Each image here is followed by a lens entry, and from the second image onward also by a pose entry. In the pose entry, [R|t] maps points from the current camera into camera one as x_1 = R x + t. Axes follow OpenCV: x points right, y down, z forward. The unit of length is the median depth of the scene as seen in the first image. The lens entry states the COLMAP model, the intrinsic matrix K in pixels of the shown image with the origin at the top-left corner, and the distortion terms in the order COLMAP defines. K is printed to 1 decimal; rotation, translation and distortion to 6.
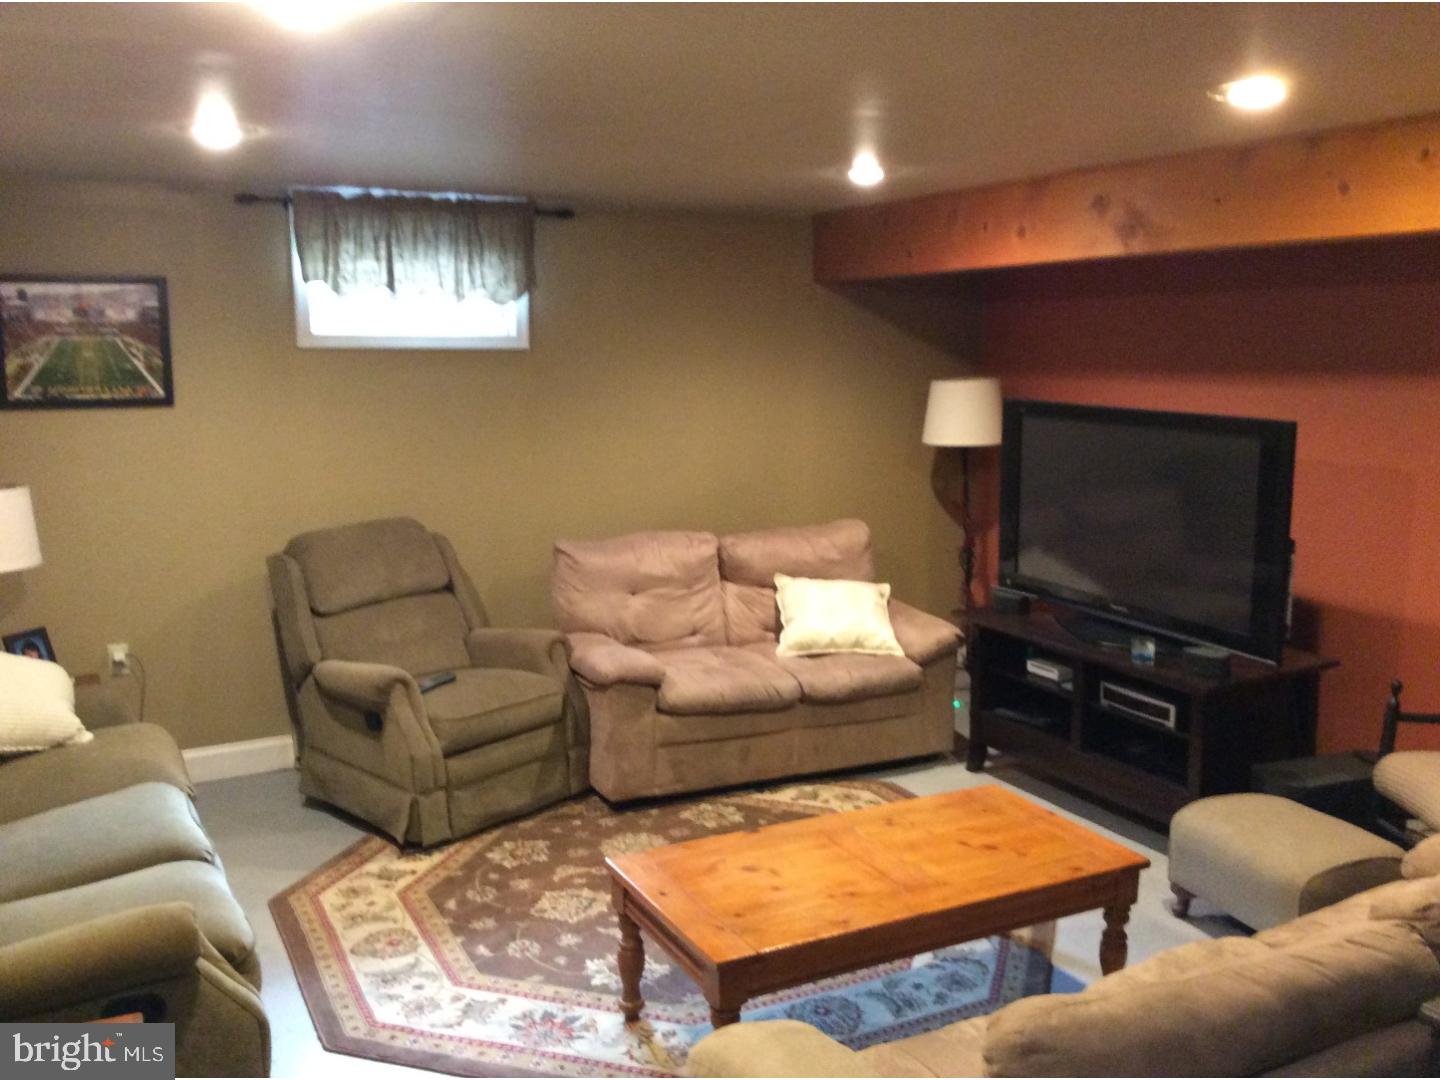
lens RADIAL K [[1294.5, 0, 720.0], [0, 1294.5, 540.0], [0, 0, 1]] dist [0.127143, -0.249529]
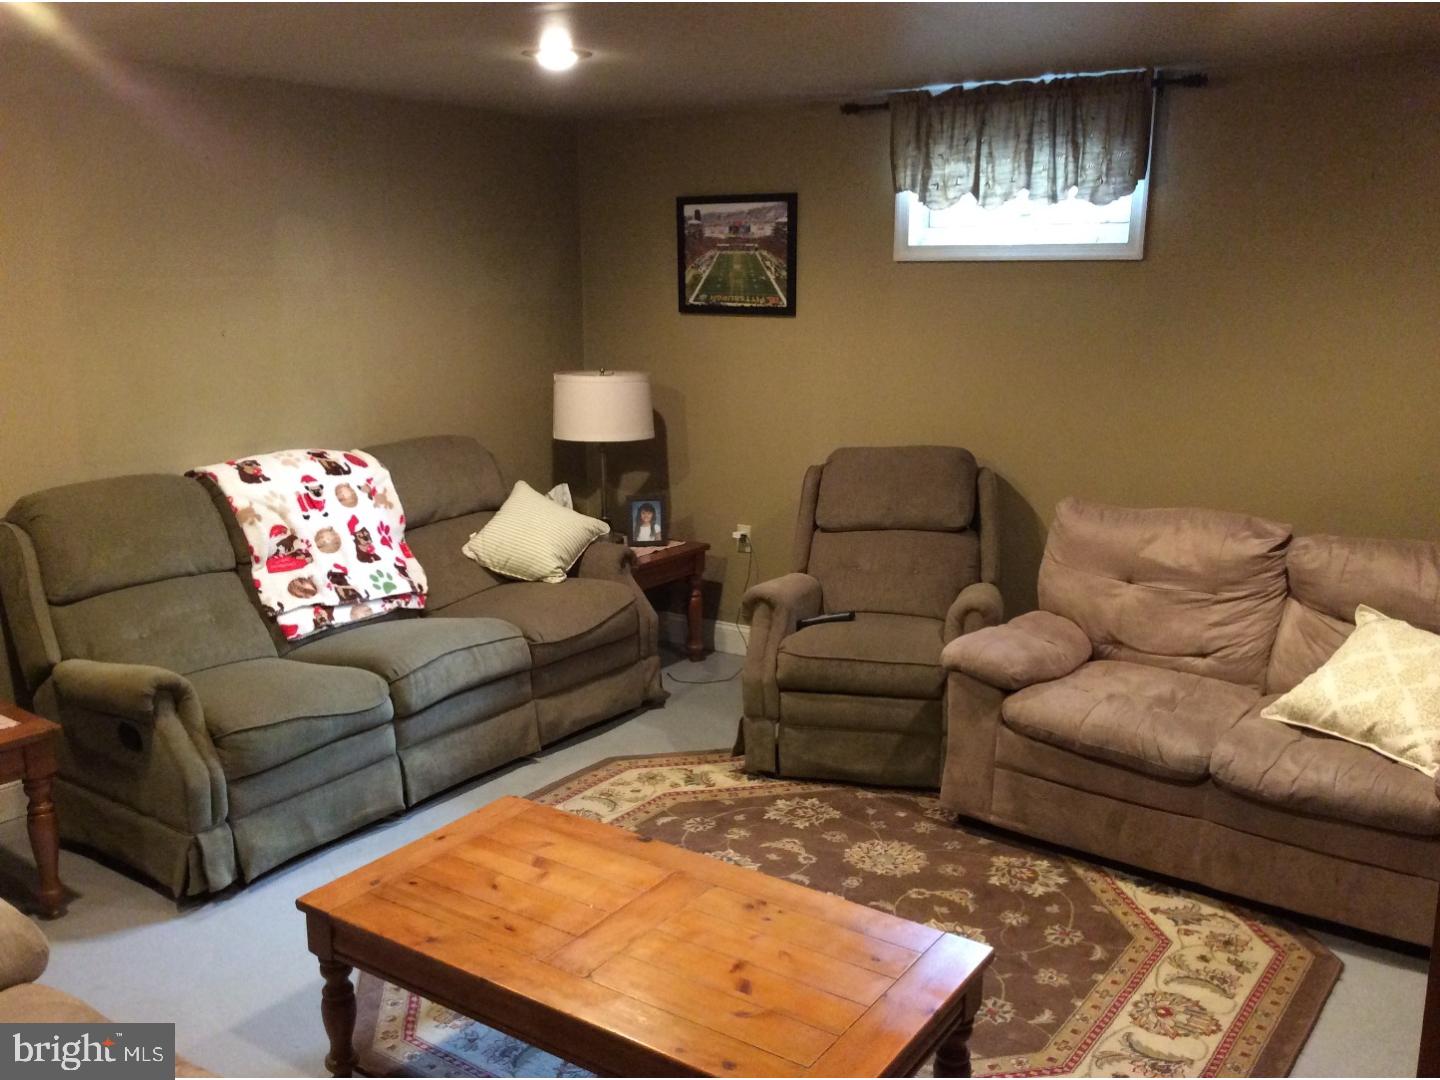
lens RADIAL K [[1294.5, 0, 720.0], [0, 1294.5, 540.0], [0, 0, 1]] dist [0.127143, -0.249529]
pose [[0.471334, 0.185209, -0.862289, 0.520060], [-0.134915, 0.981336, 0.137033, -0.060538], [0.871575, 0.051748, 0.487524, 0.444101]]
